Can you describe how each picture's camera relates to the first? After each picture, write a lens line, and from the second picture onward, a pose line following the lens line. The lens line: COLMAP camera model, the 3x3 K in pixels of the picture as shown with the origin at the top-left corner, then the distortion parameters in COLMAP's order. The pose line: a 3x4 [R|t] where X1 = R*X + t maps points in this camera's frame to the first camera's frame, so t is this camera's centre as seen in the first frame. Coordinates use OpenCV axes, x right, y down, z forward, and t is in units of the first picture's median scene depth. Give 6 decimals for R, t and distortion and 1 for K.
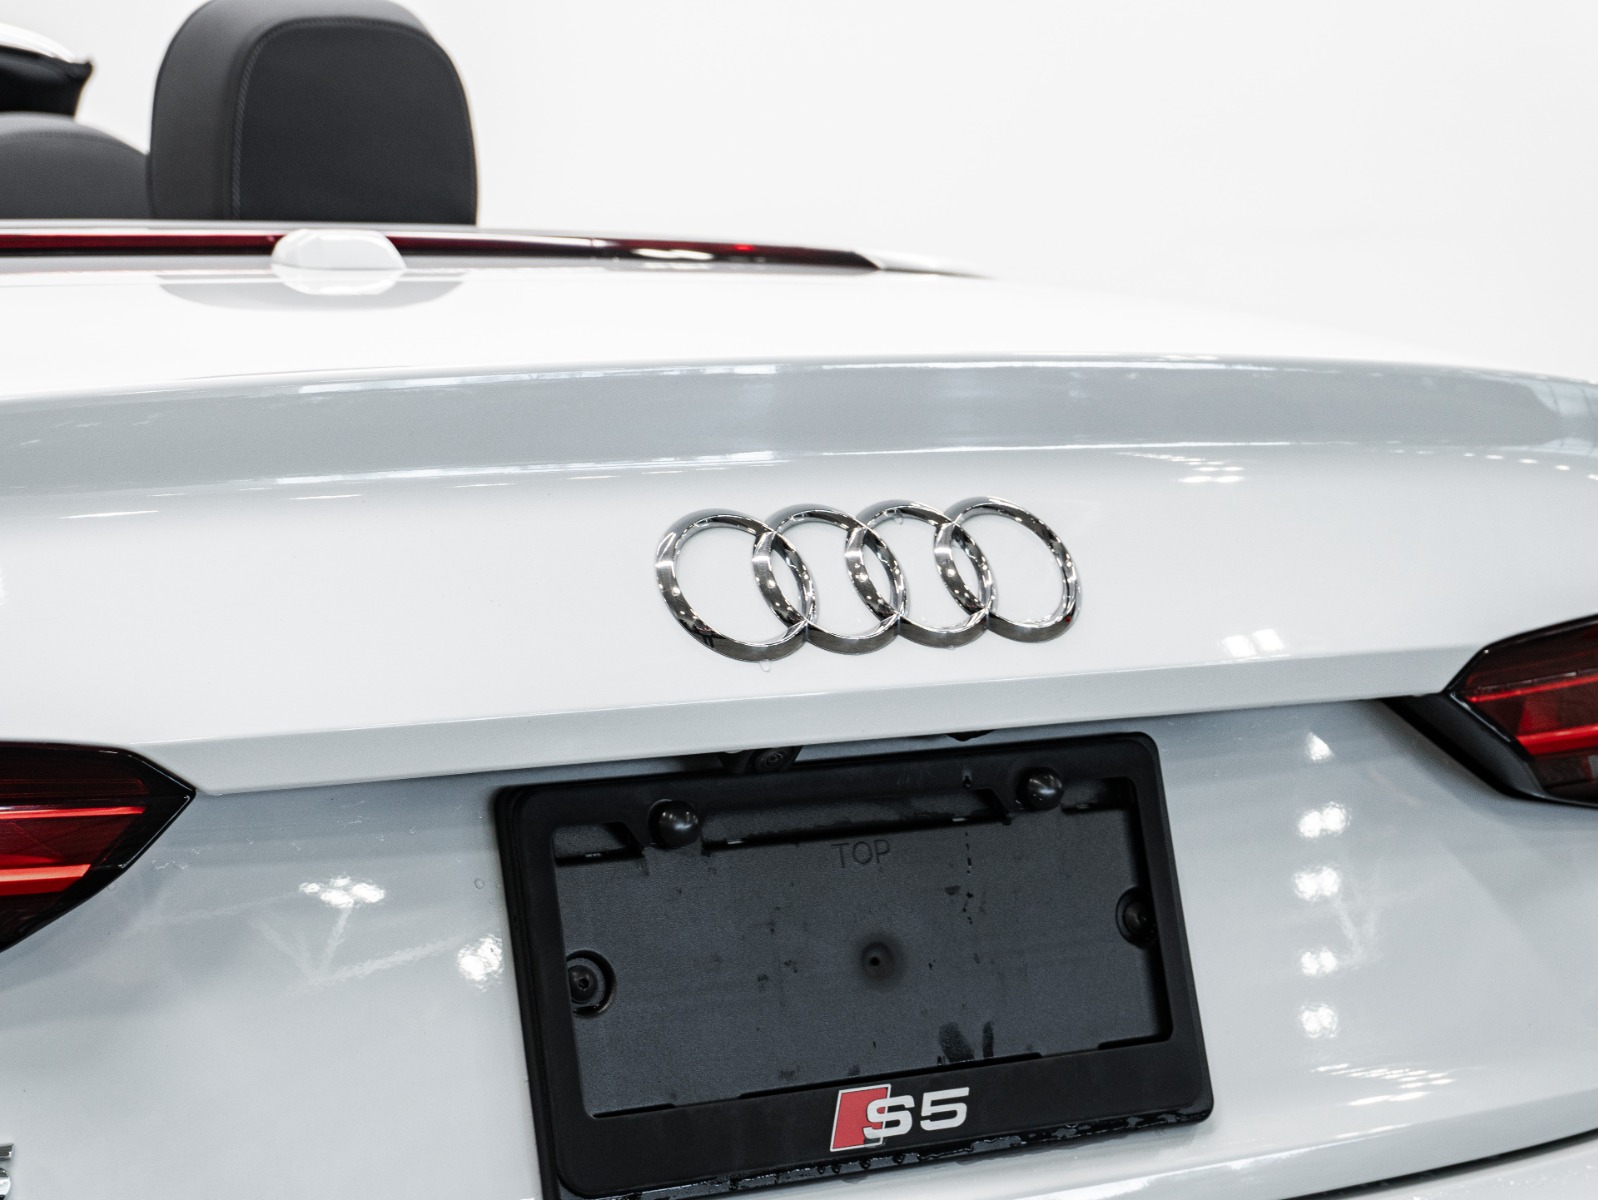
lens RADIAL K [[3791.0, 0, 799.0], [0, 3791.0, 600.0], [0, 0, 1]] dist [0.041947, 0.347126]
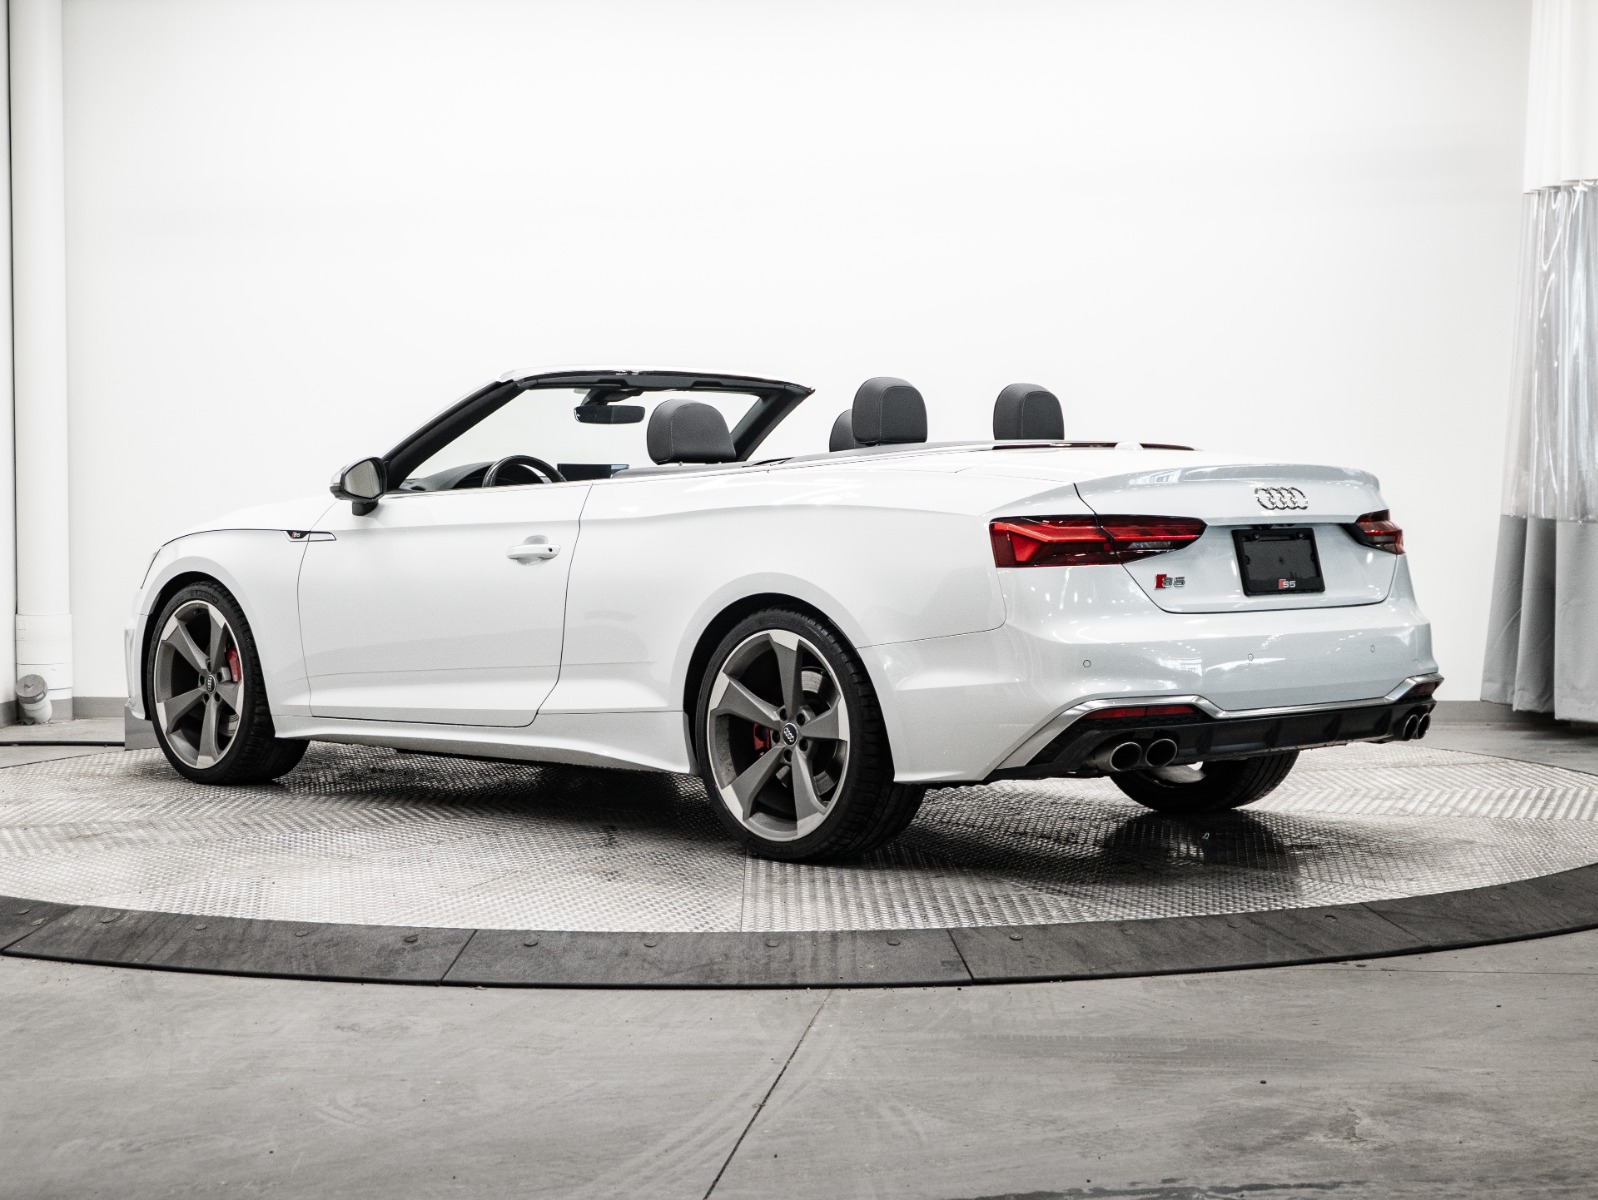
lens RADIAL K [[3077.8, 0, 799.0], [0, 3077.8, 600.0], [0, 0, 1]] dist [0.010254, -0.027215]
pose [[0.979404, -0.001186, 0.201908, -1.758929], [0.009983, 0.999044, -0.042556, 0.363883], [-0.201664, 0.043695, 0.978480, -3.746235]]
